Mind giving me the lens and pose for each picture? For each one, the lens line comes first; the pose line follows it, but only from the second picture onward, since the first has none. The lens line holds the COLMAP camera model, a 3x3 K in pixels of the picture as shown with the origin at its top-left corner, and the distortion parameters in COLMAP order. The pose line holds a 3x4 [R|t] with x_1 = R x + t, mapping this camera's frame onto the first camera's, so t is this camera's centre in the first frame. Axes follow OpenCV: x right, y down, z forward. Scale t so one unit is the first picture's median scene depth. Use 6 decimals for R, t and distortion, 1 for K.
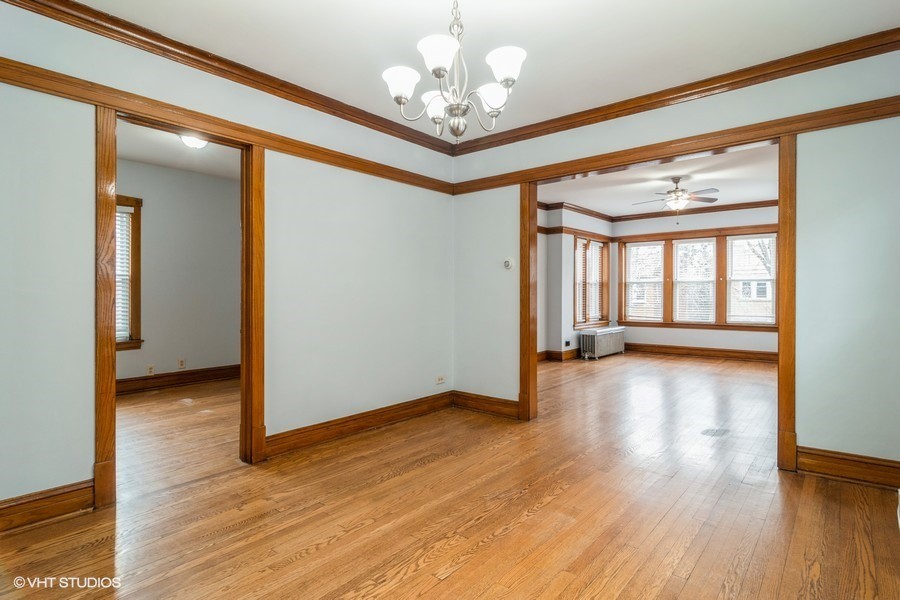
lens RADIAL K [[480.0, 0, 449.3], [0, 480.0, 289.9], [0, 0, 1]] dist [-0.002002, -0.000158]
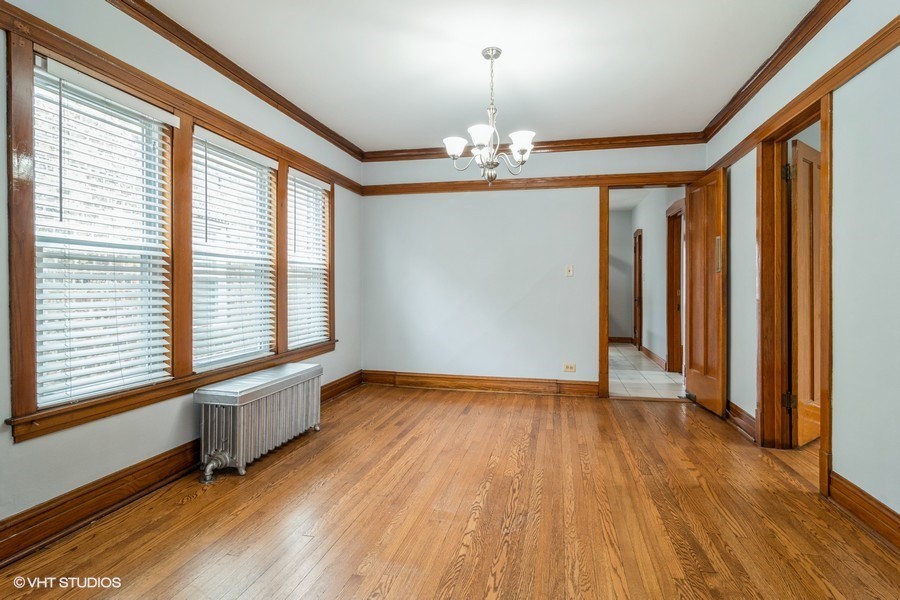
lens RADIAL K [[480.0, 0, 449.3], [0, 480.0, 289.9], [0, 0, 1]] dist [-0.002002, -0.000158]
pose [[-0.892959, 0.003416, -0.450125, 0.600489], [0.006127, 0.999971, -0.004566, 0.022085], [0.450096, -0.006835, -0.892954, 1.683037]]
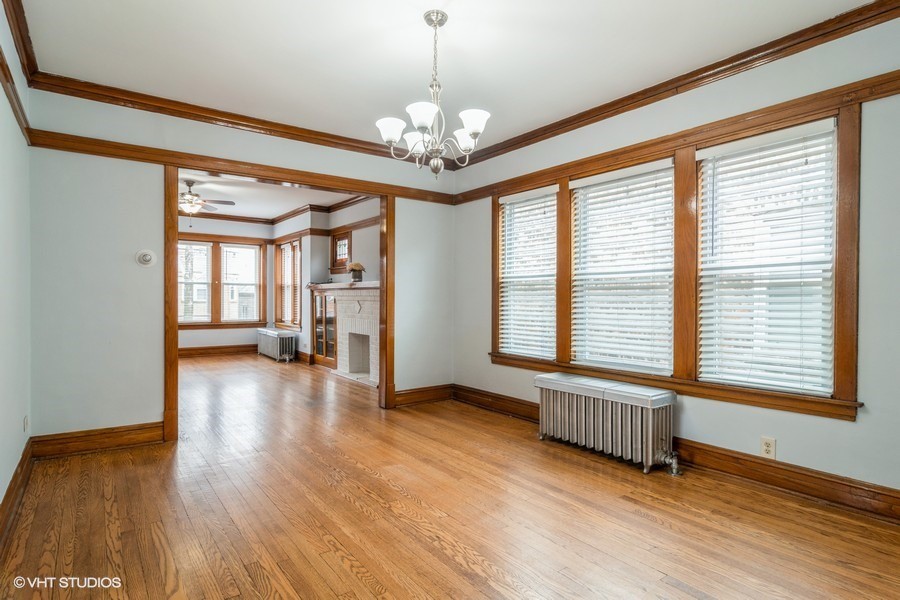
lens RADIAL K [[489.0, 0, 449.6], [0, 489.0, 301.4], [0, 0, 1]] dist [0.001992, 0.000418]
pose [[0.244102, -0.005202, 0.969736, -0.905436], [-0.017090, 0.999807, 0.009666, 0.003953], [-0.969599, -0.018932, 0.243966, 0.471014]]
